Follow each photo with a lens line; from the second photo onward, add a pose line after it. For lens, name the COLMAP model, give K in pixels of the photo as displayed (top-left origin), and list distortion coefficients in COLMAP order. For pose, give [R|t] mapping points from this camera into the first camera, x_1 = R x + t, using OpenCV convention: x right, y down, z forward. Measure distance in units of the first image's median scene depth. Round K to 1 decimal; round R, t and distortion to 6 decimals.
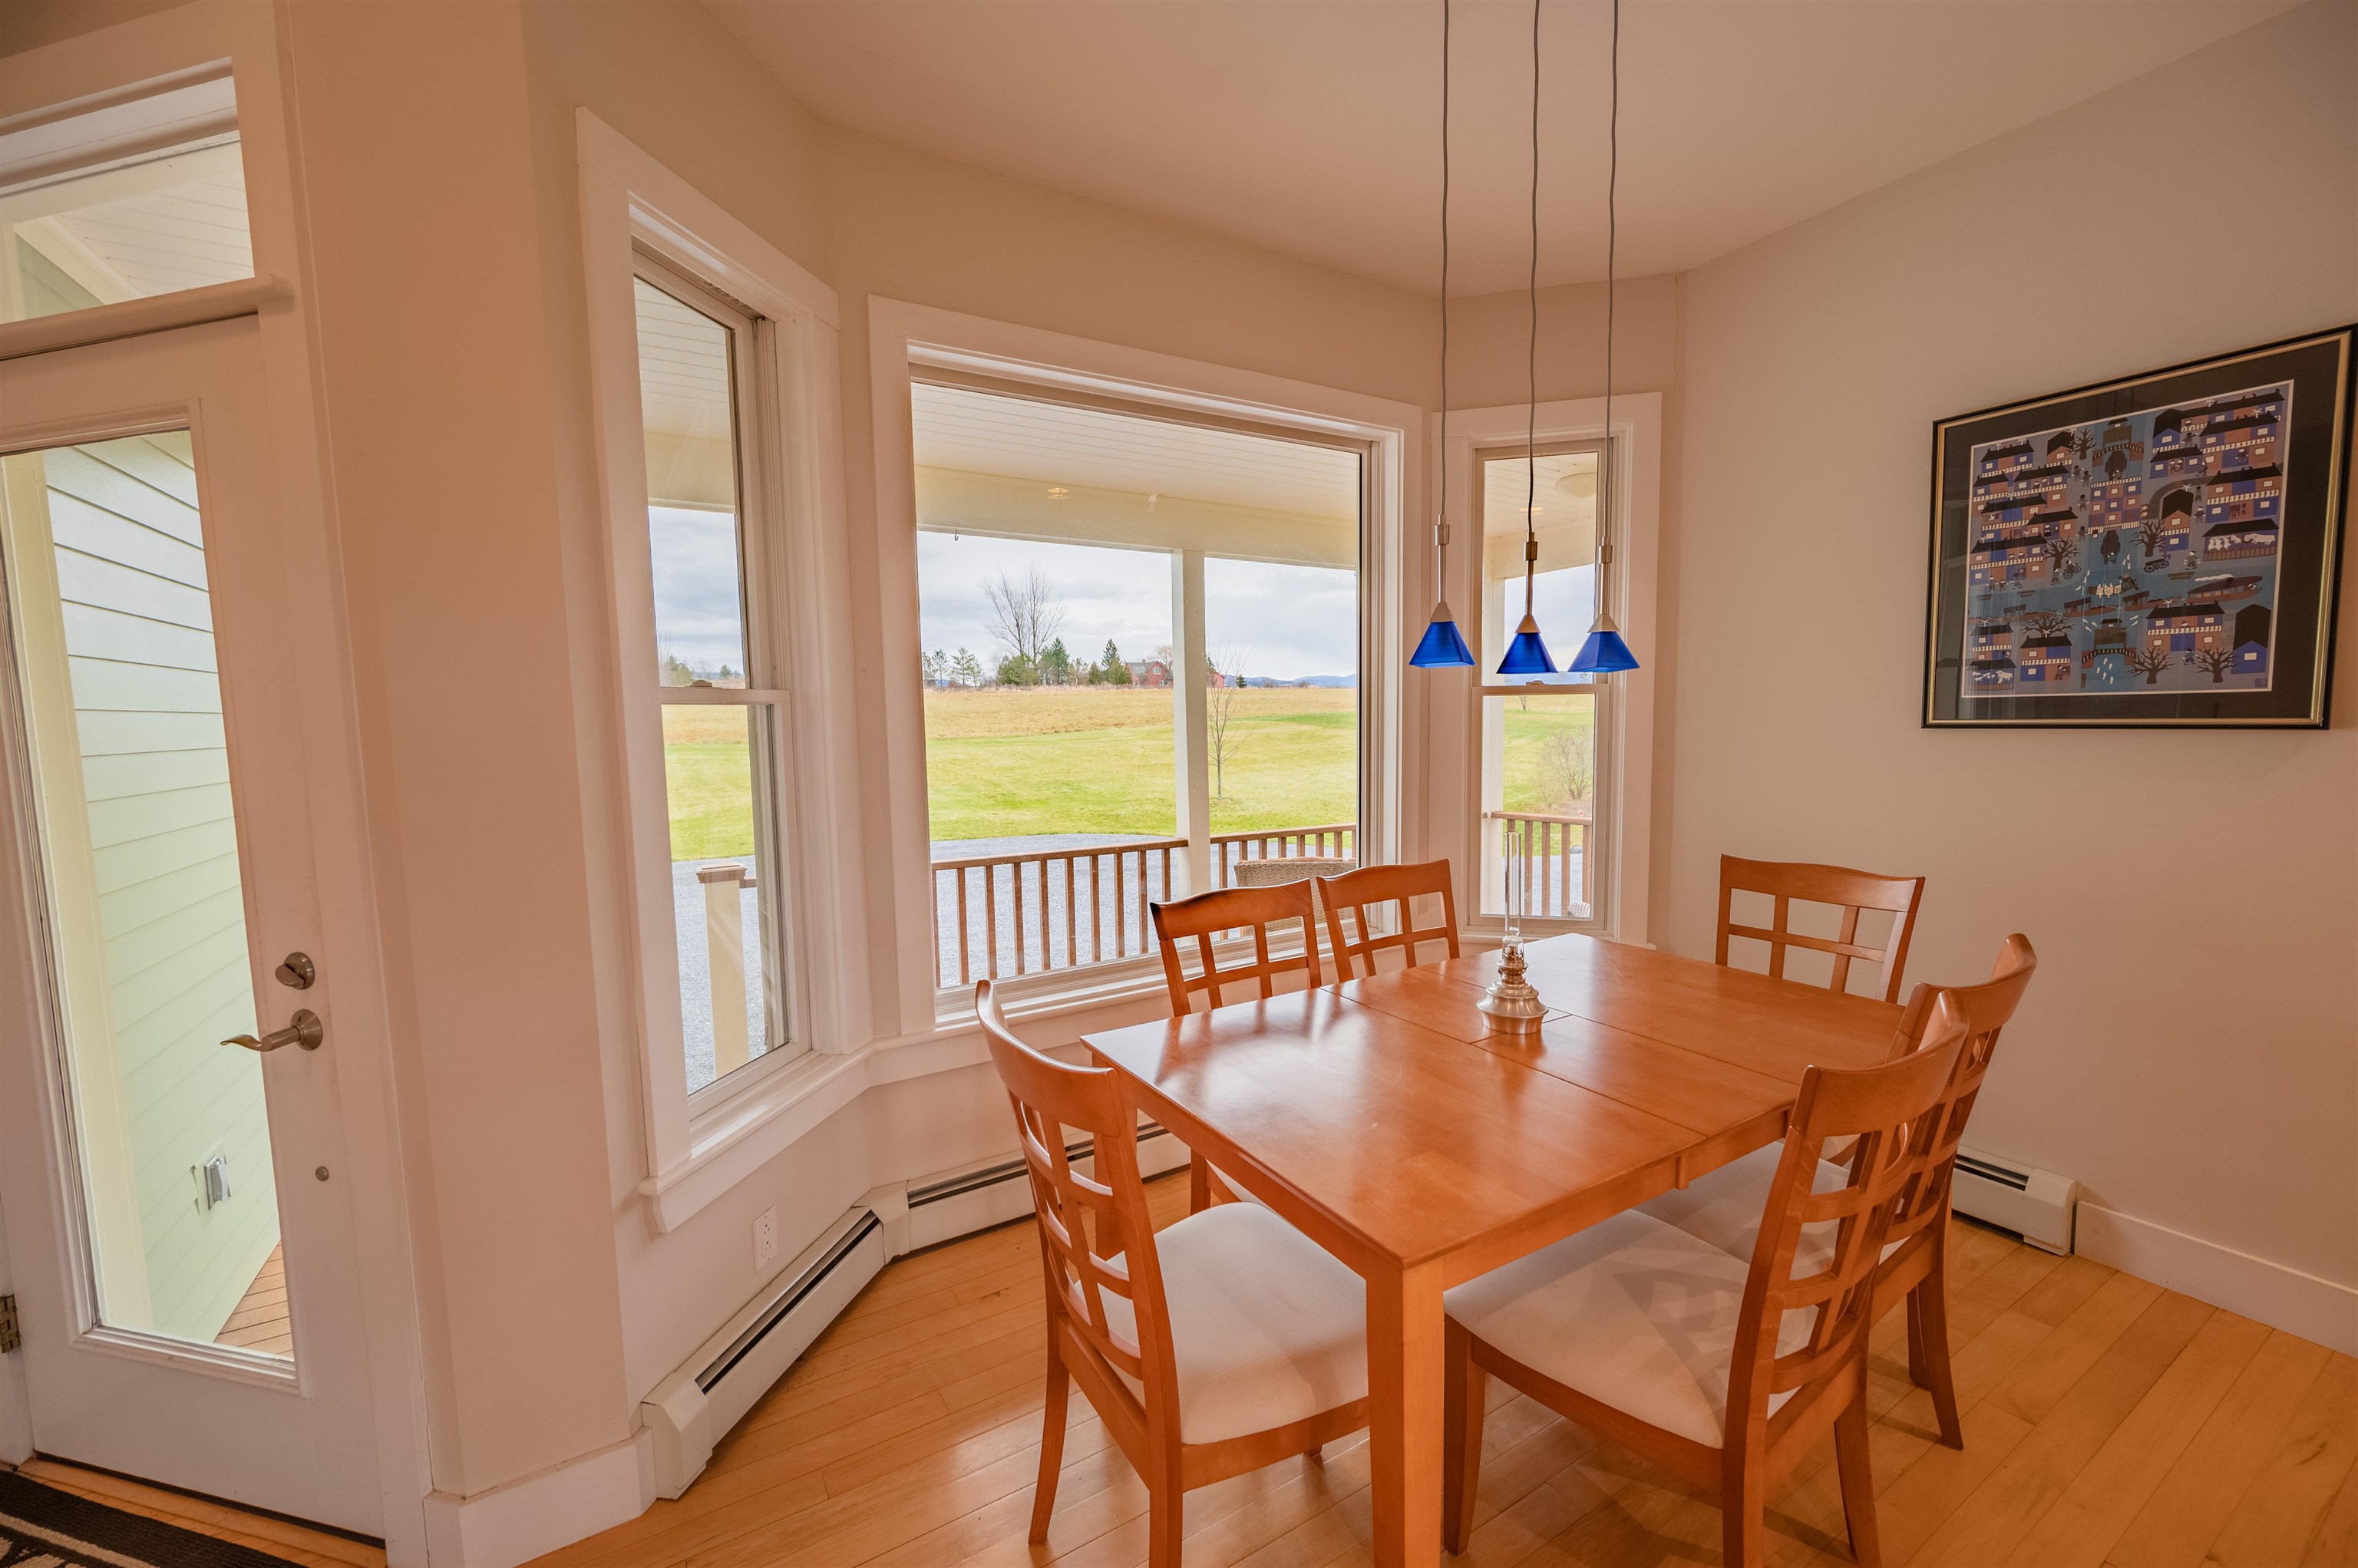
lens RADIAL K [[935.0, 0, 1179.0], [0, 935.0, 784.0], [0, 0, 1]] dist [-0.001458, 0.000371]
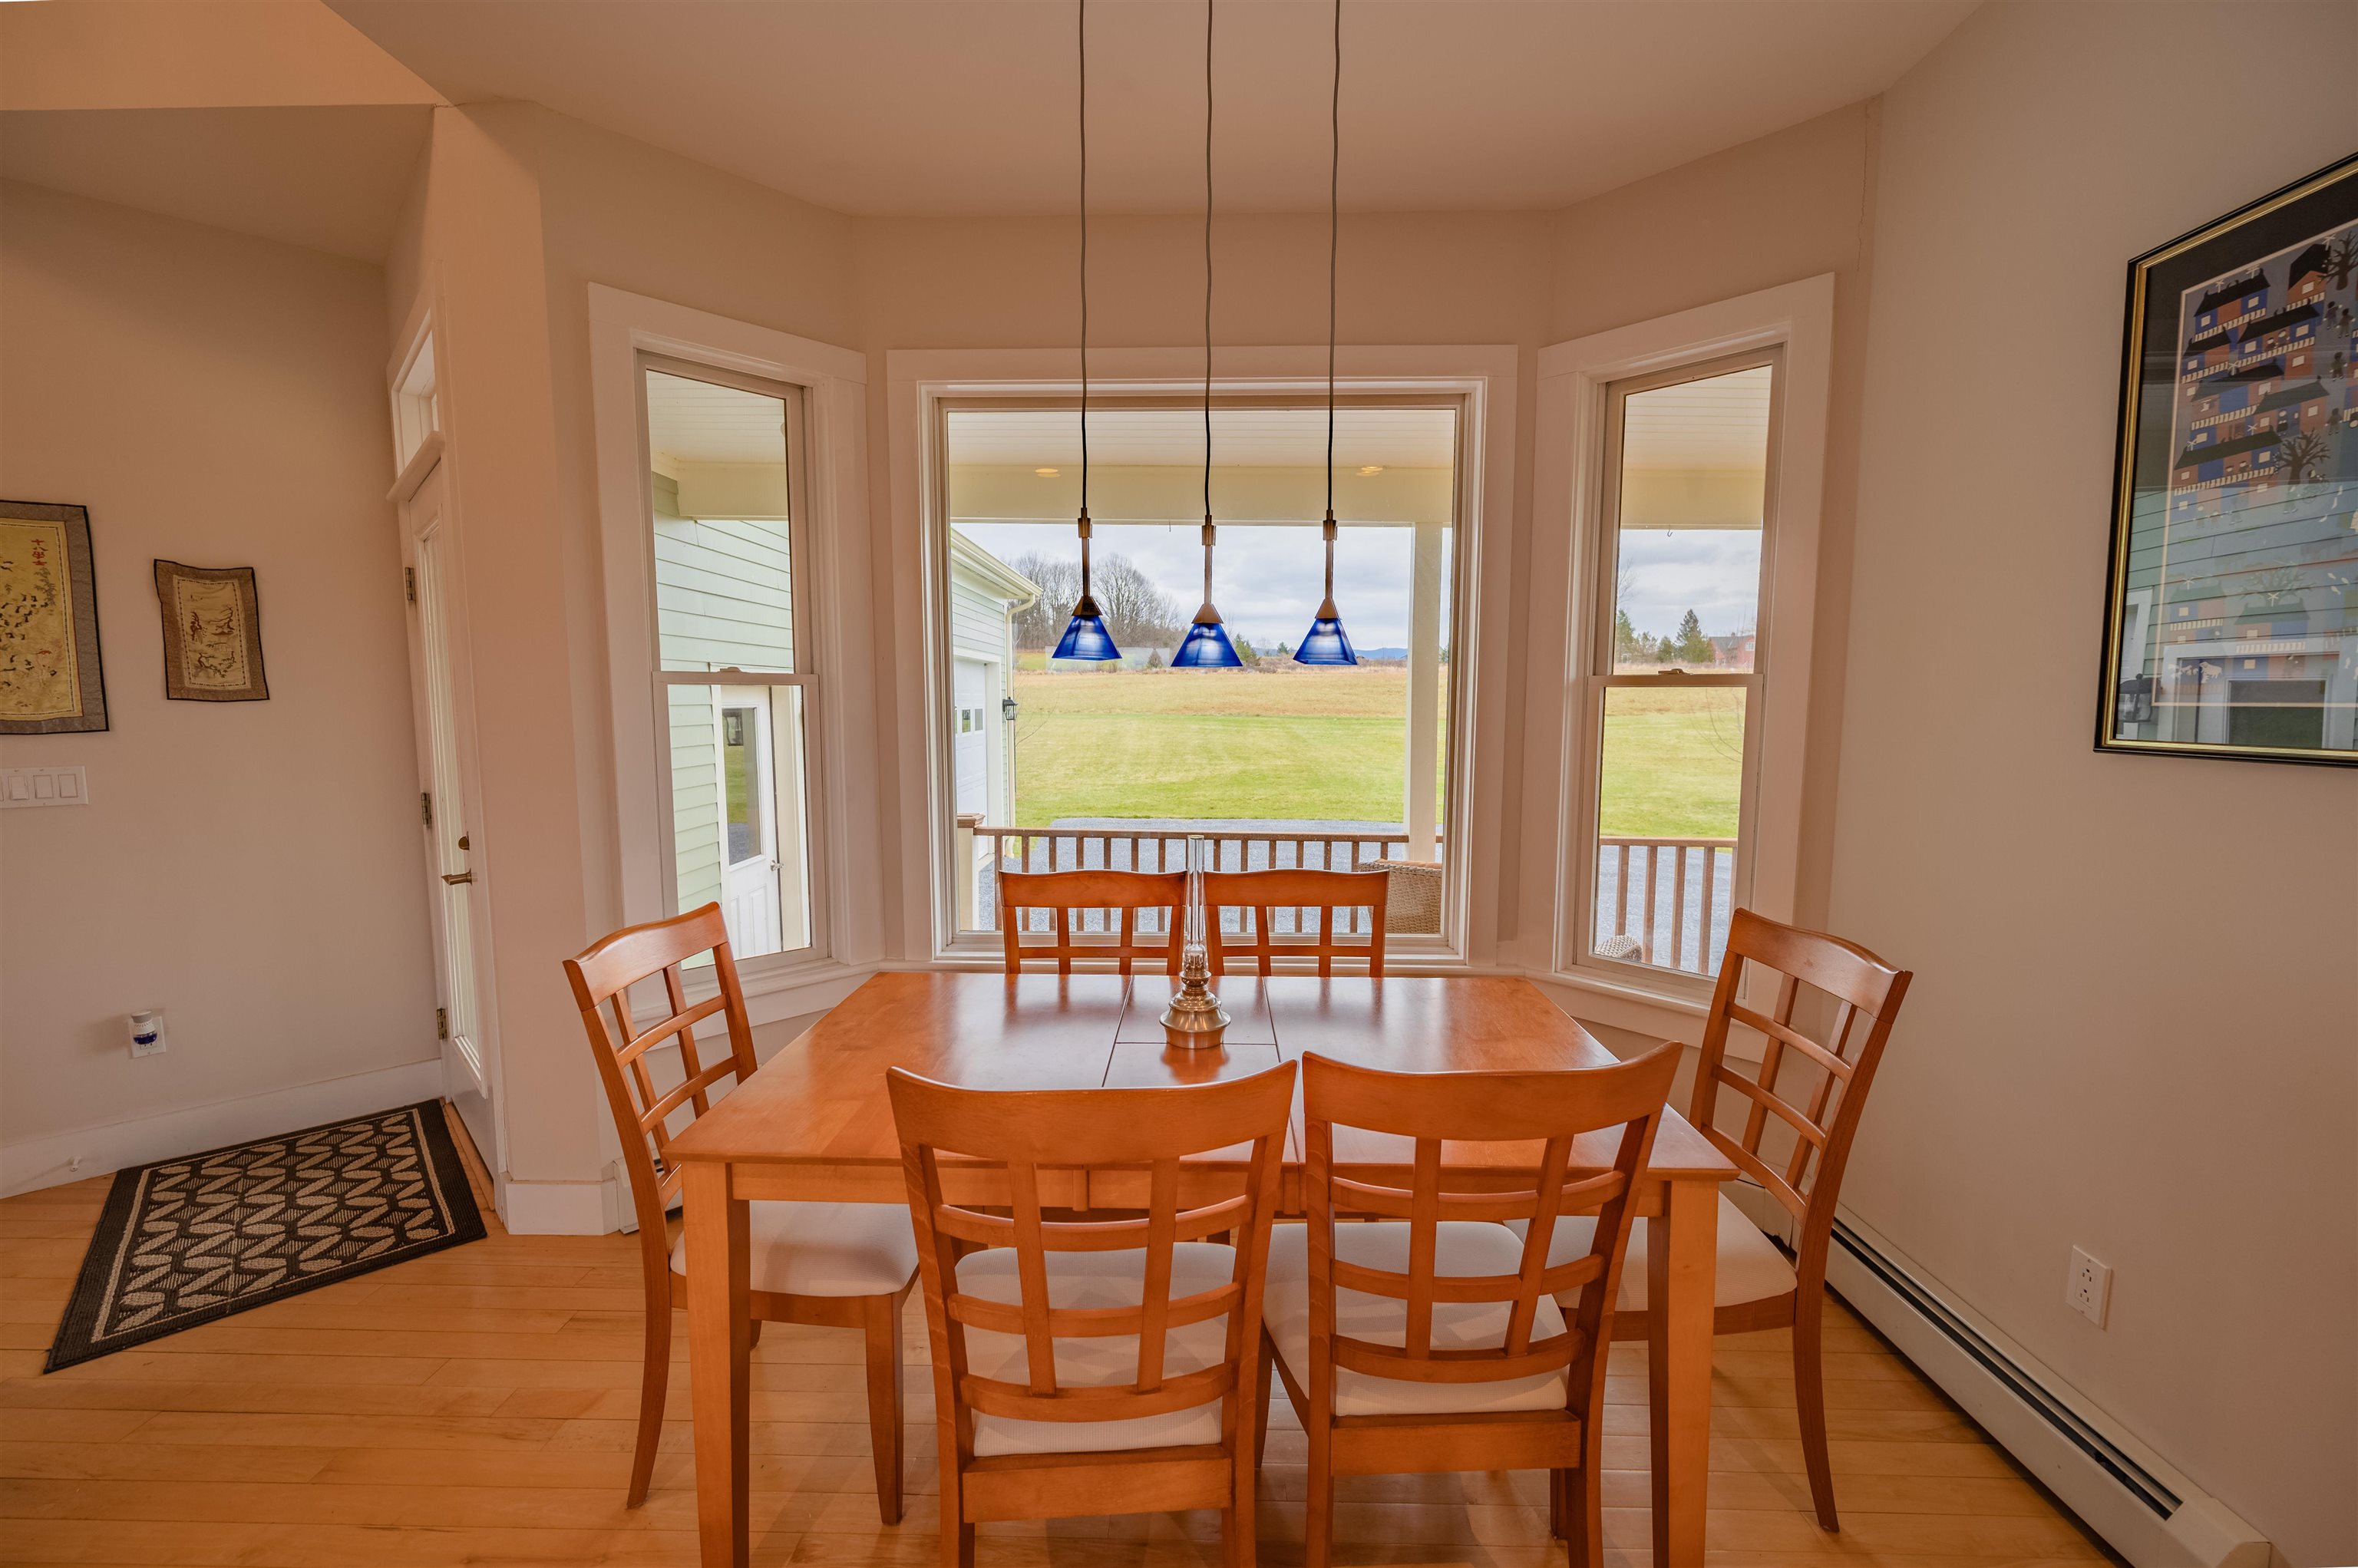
lens RADIAL K [[968.1, 0, 1179.8], [0, 968.1, 780.7], [0, 0, 1]] dist [-0.007525, 0.003373]
pose [[0.847699, 0.067357, -0.526184, 0.666246], [-0.058842, 0.997724, 0.032922, -0.027327], [0.527204, 0.003054, 0.849733, 0.127860]]
